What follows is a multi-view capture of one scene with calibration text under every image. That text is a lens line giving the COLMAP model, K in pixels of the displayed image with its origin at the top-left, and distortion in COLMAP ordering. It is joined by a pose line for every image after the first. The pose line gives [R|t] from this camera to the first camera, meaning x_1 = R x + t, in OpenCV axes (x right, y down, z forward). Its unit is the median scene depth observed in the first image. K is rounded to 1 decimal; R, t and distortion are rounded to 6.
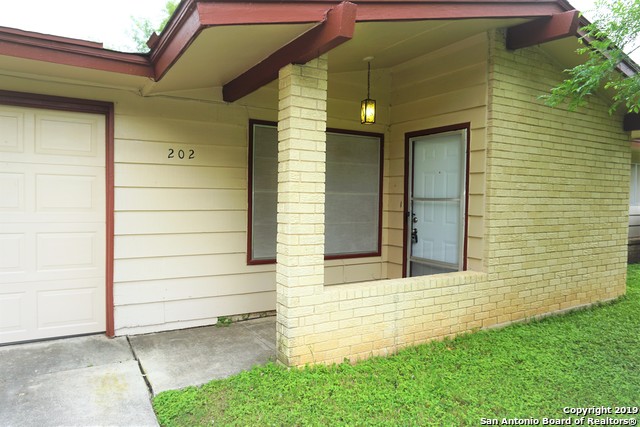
lens RADIAL K [[420.2, 0, 317.9], [0, 420.2, 207.7], [0, 0, 1]] dist [-0.007077, 0.001505]
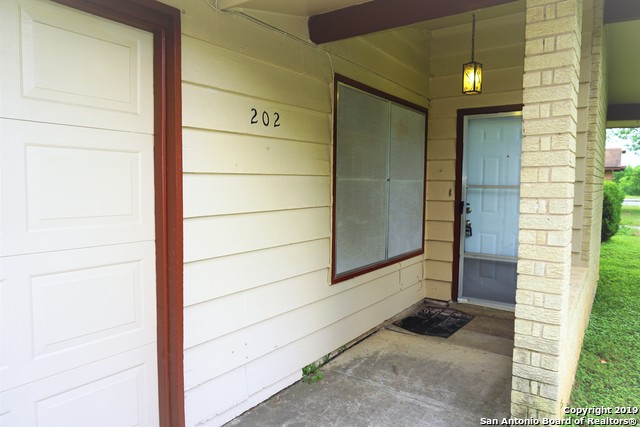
lens RADIAL K [[420.2, 0, 317.9], [0, 420.2, 207.7], [0, 0, 1]] dist [-0.007077, 0.001505]
pose [[0.913130, -0.032673, 0.406357, -0.466491], [0.016674, 0.998942, 0.042850, -0.021905], [-0.407328, -0.032352, 0.912709, 0.378128]]
